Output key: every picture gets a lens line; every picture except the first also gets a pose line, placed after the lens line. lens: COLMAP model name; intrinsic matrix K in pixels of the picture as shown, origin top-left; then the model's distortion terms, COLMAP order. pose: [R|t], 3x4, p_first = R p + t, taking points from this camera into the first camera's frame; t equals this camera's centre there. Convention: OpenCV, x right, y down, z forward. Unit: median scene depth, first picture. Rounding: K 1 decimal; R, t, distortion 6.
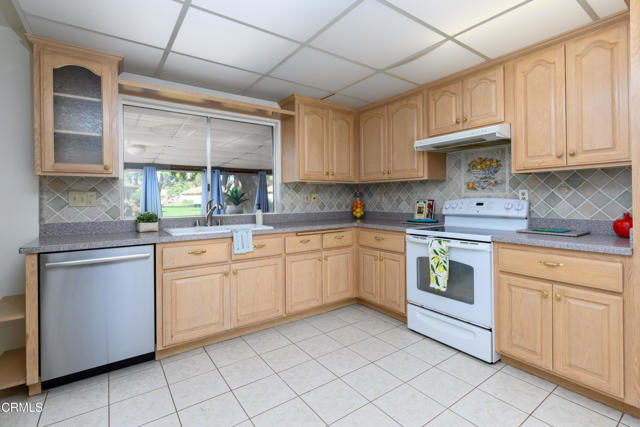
lens RADIAL K [[299.1, 0, 321.2], [0, 299.1, 193.8], [0, 0, 1]] dist [0.000761, 0.000021]
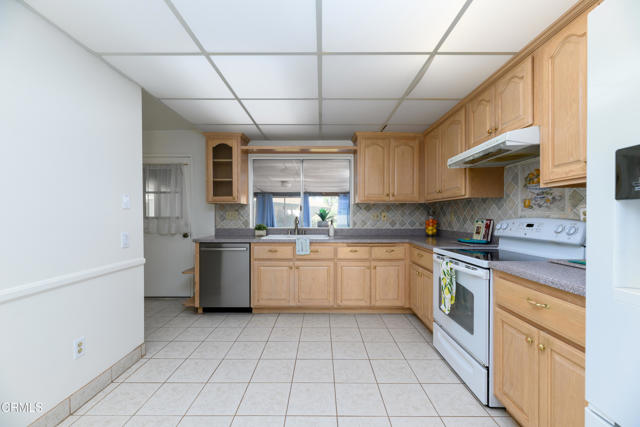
lens RADIAL K [[248.1, 0, 320.0], [0, 248.1, 213.5], [0, 0, 1]] dist [0.000627, 0.000027]
pose [[0.807121, 0.003167, -0.590377, 0.440353], [0.000766, 0.999979, 0.006412, -0.003276], [0.590385, -0.005628, 0.807102, 0.091294]]
